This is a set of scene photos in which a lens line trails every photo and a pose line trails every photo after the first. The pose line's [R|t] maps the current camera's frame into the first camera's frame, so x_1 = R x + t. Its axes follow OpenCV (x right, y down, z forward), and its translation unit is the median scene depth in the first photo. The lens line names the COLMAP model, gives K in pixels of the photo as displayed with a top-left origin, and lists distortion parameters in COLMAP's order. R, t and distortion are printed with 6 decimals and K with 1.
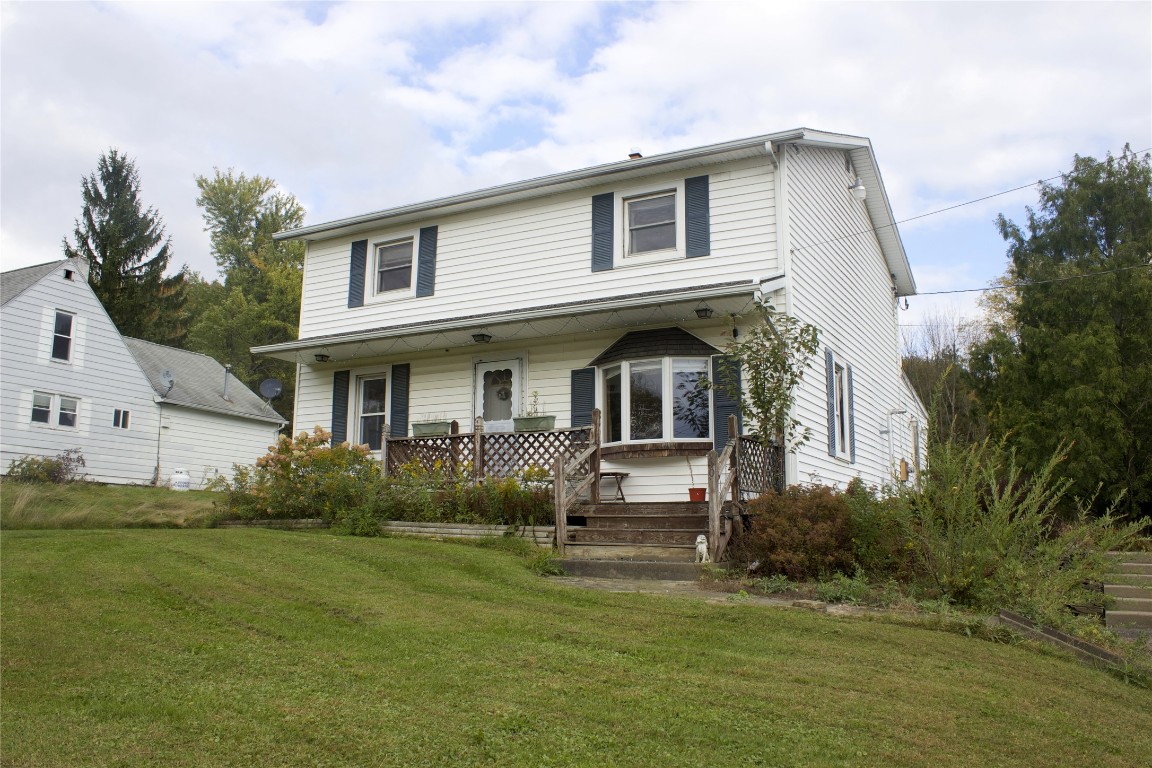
lens RADIAL K [[954.0, 0, 582.9], [0, 954.0, 382.5], [0, 0, 1]] dist [-0.166791, 0.142323]
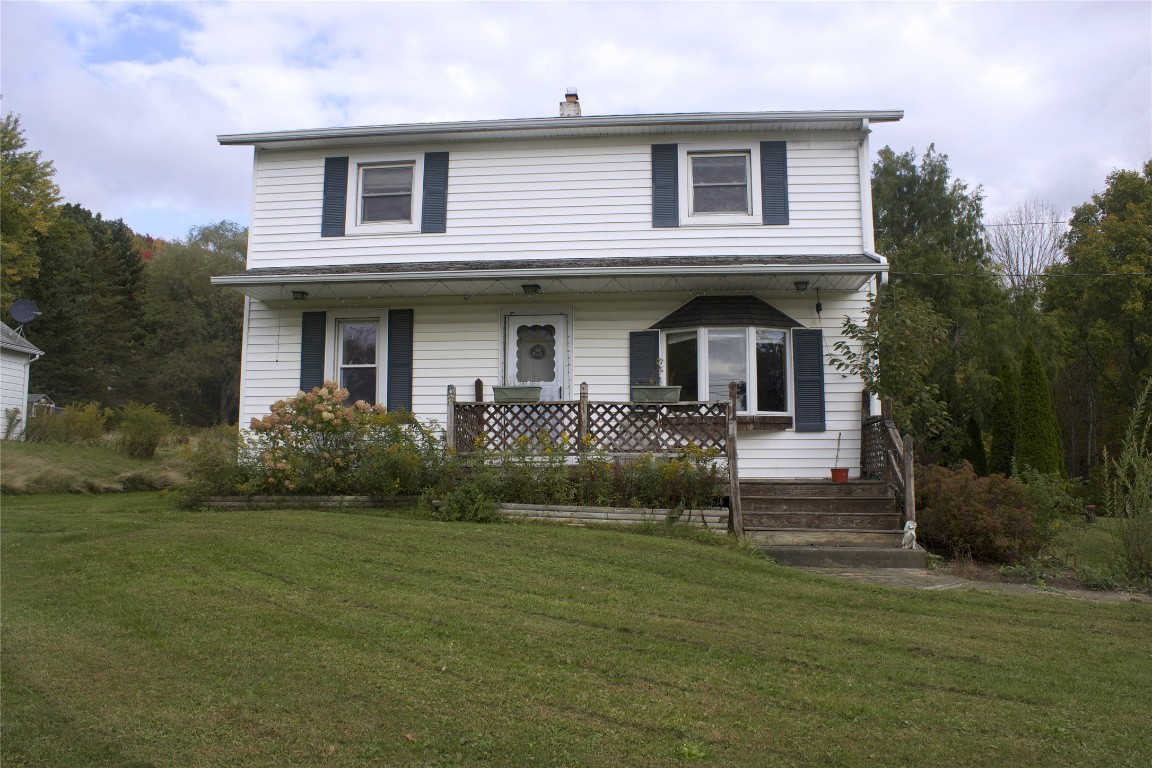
lens RADIAL K [[954.0, 0, 582.9], [0, 954.0, 382.5], [0, 0, 1]] dist [-0.166791, 0.142323]
pose [[0.928669, 0.037990, 0.368959, -0.395289], [-0.062298, 0.996585, 0.054190, -0.011220], [-0.365640, -0.073310, 0.927865, 0.157941]]
